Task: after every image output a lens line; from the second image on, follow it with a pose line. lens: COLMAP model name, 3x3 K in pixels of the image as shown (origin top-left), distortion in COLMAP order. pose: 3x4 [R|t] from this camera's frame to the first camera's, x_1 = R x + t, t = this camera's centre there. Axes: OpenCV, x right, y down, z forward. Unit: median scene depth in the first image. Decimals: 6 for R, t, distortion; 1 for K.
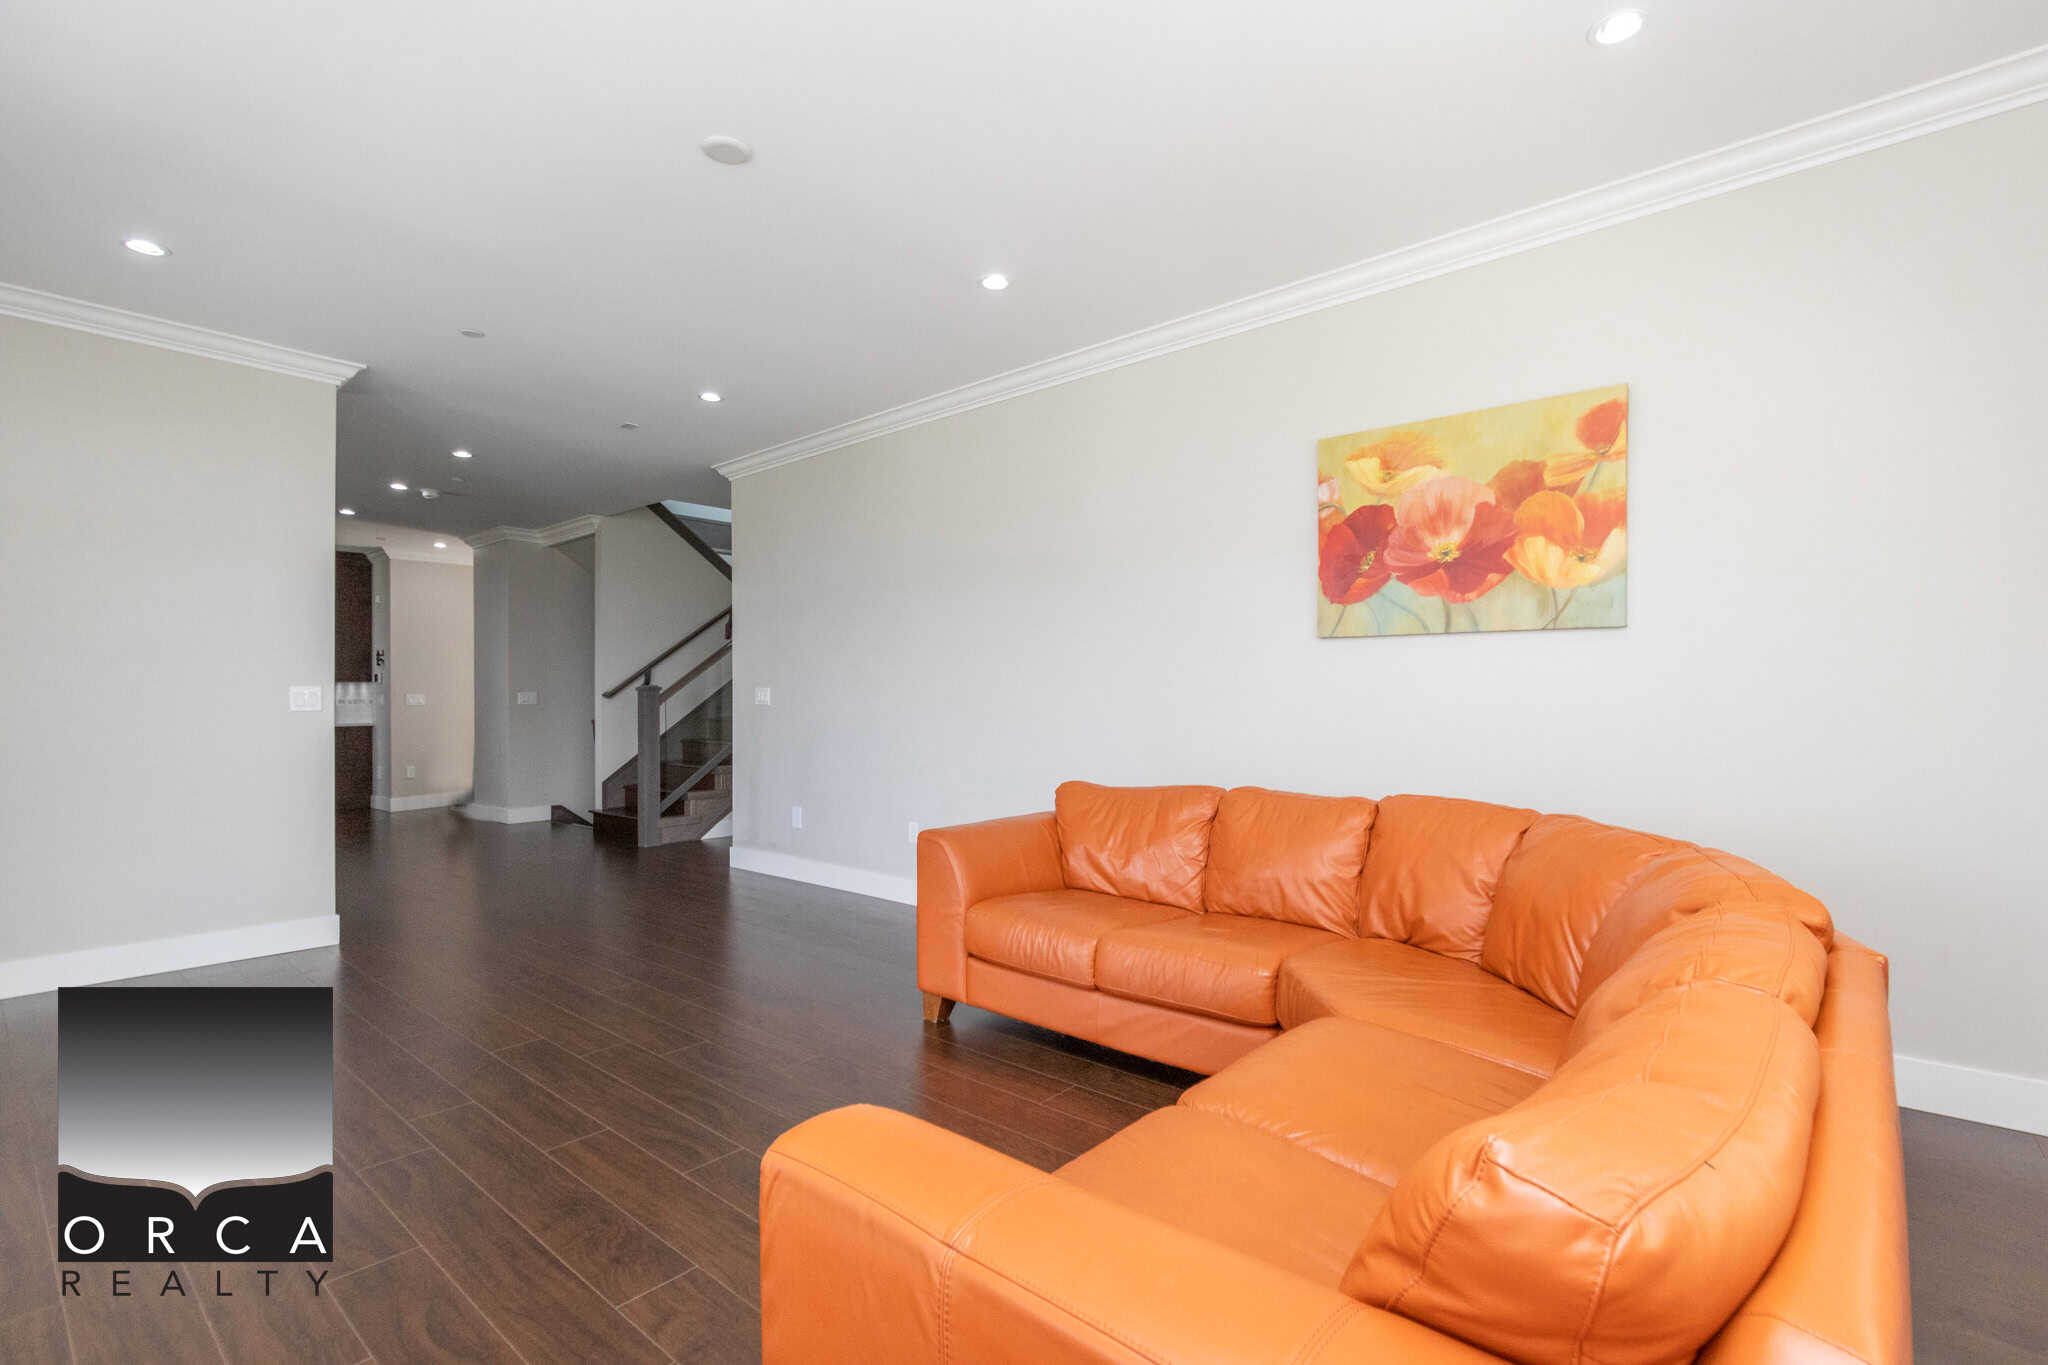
lens RADIAL K [[931.5, 0, 1023.4], [0, 931.5, 687.2], [0, 0, 1]] dist [0.006577, 0.000158]
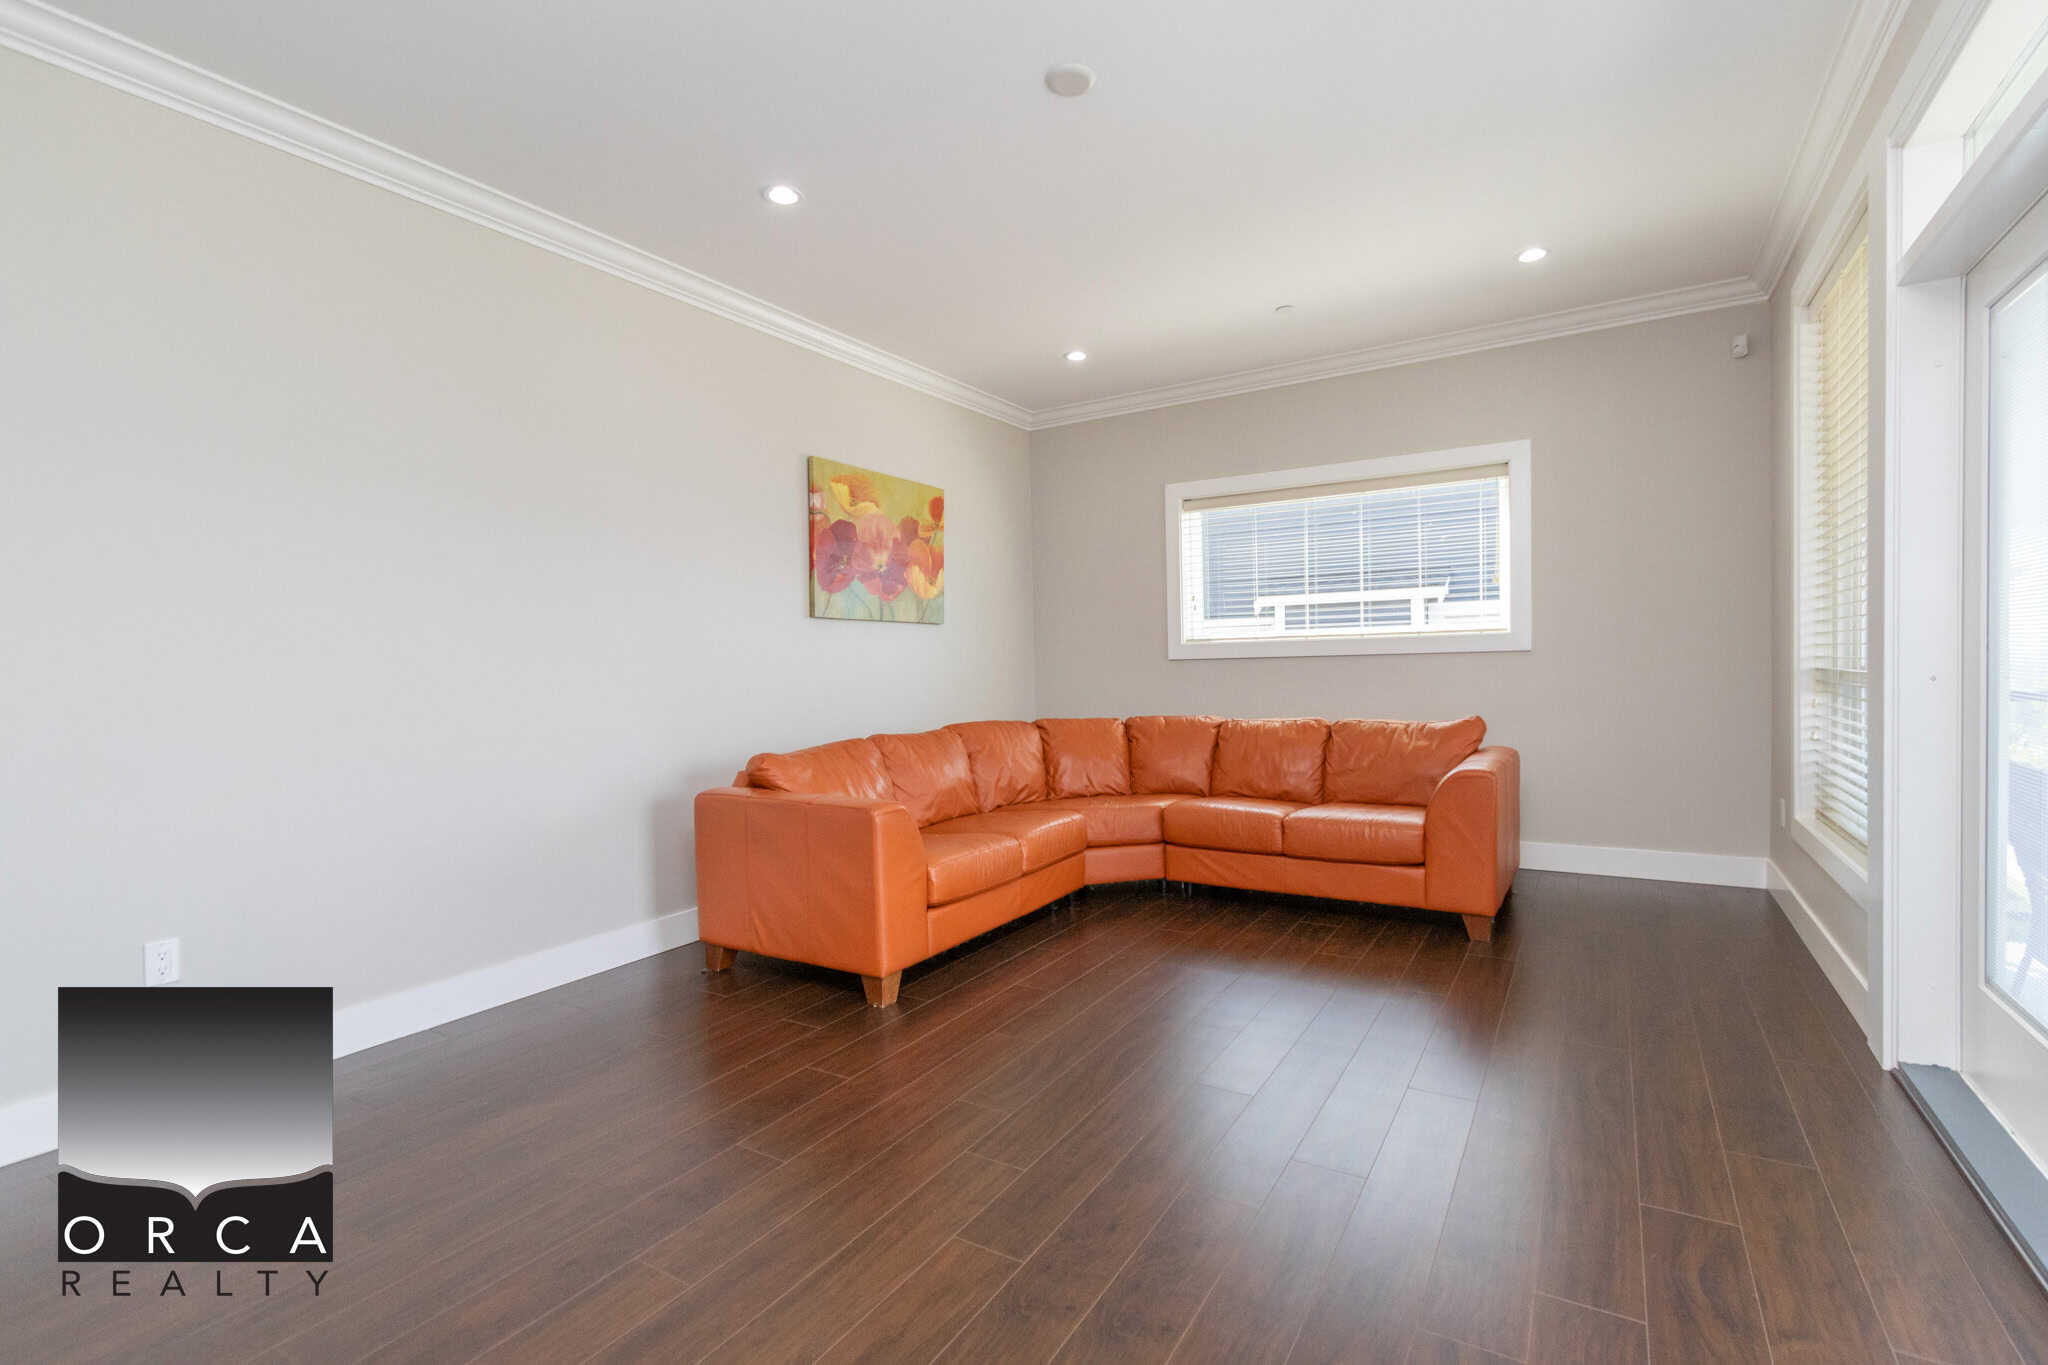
lens RADIAL K [[931.5, 0, 1060.8], [0, 931.5, 691.7], [0, 0, 1]] dist [0.006577, 0.000158]
pose [[-0.182620, -0.024259, 0.982884, -1.071714], [0.010115, 0.999596, 0.026551, 0.018262], [-0.983132, 0.014790, -0.182301, 1.013179]]
